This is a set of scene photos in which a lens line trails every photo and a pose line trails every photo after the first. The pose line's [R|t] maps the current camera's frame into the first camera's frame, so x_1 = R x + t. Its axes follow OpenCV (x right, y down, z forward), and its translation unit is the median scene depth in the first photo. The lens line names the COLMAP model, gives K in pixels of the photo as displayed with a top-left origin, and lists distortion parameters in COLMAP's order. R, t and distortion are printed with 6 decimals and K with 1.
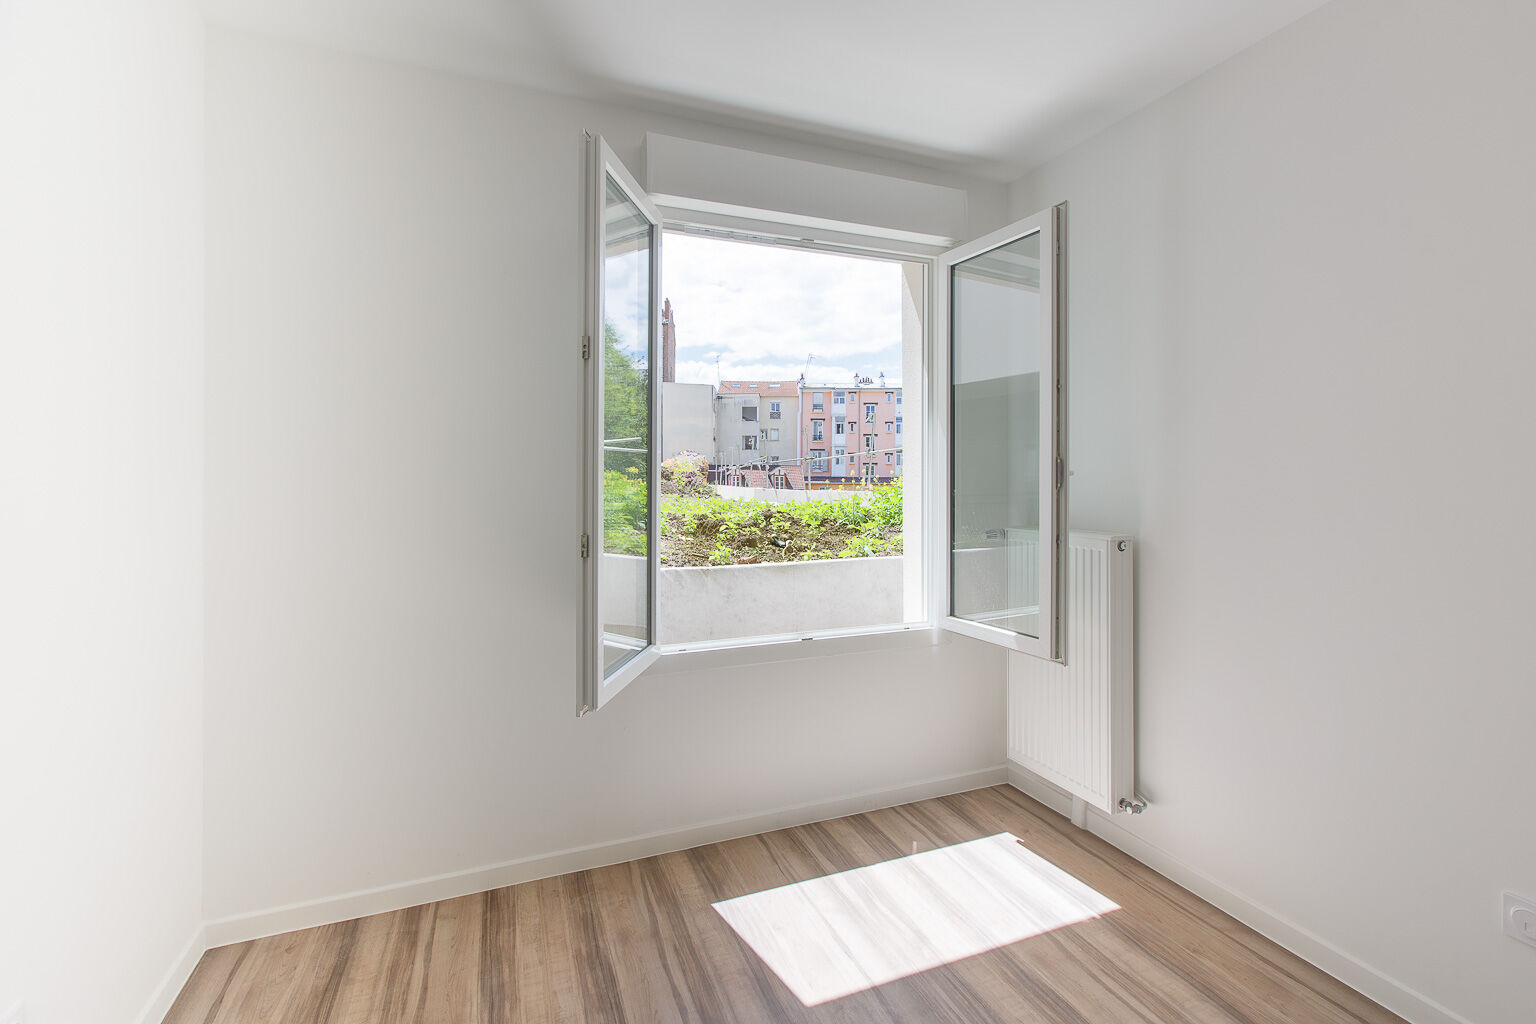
lens RADIAL K [[692.8, 0, 772.1], [0, 692.8, 462.1], [0, 0, 1]] dist [0.008150, -0.000209]
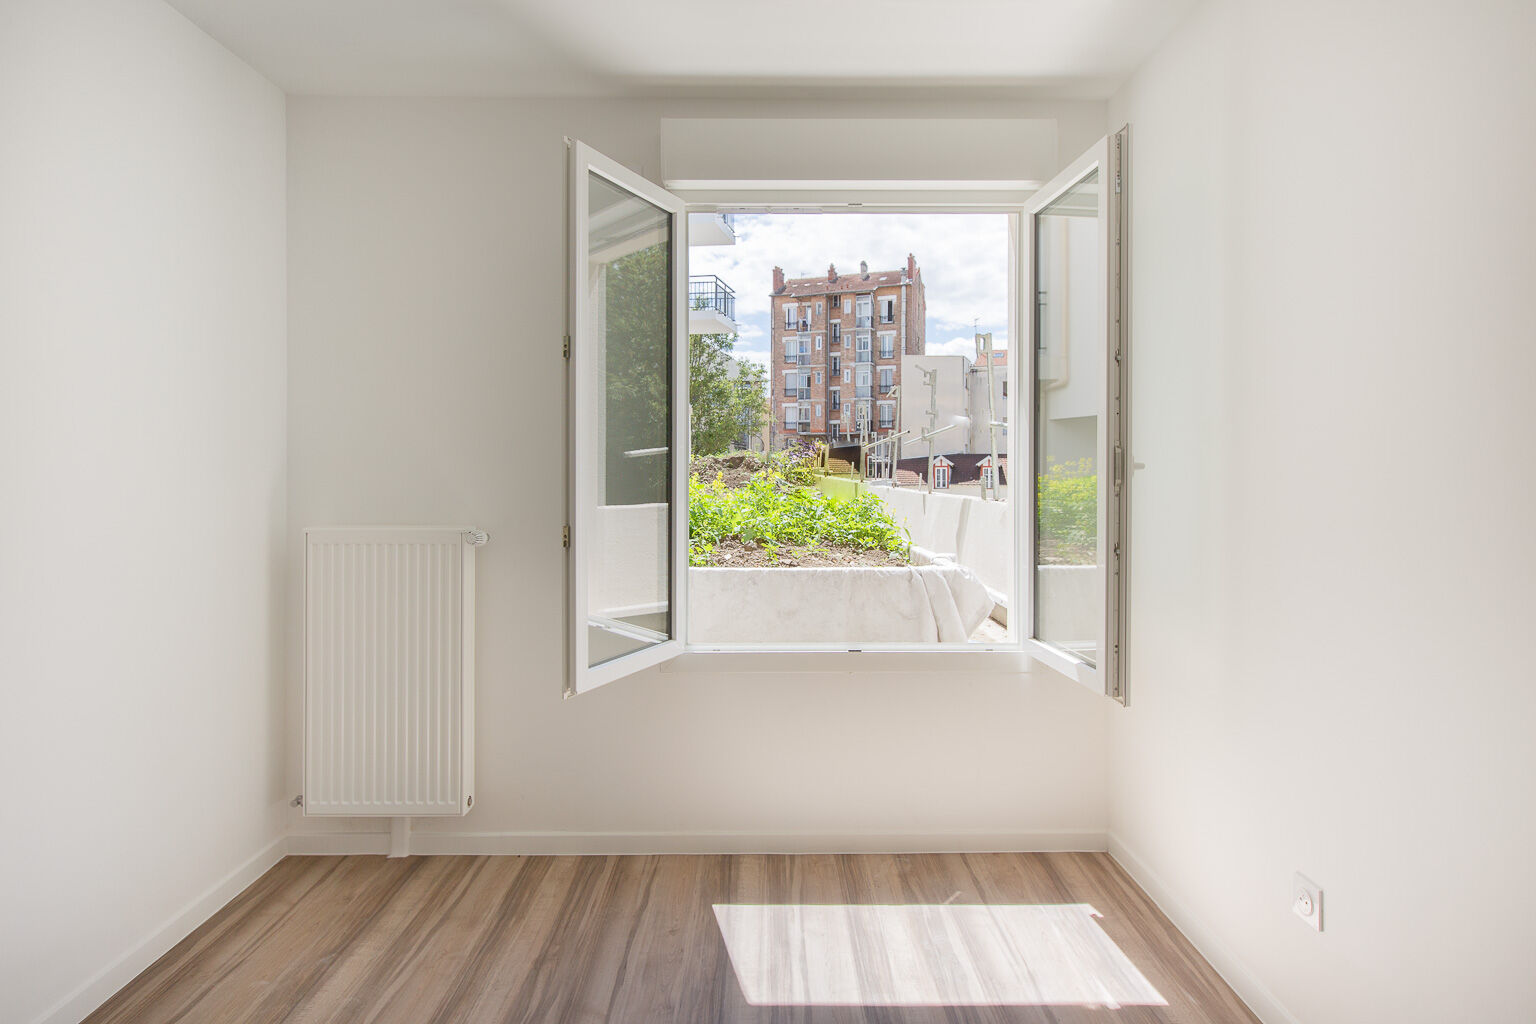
lens RADIAL K [[842.5, 0, 765.7], [0, 842.5, 462.6], [0, 0, 1]] dist [-0.000173, 0.000082]
pose [[0.924738, -0.001477, -0.380600, 0.388107], [0.007259, 0.999879, 0.013757, -0.004477], [0.380534, -0.015484, 0.924637, -0.054596]]
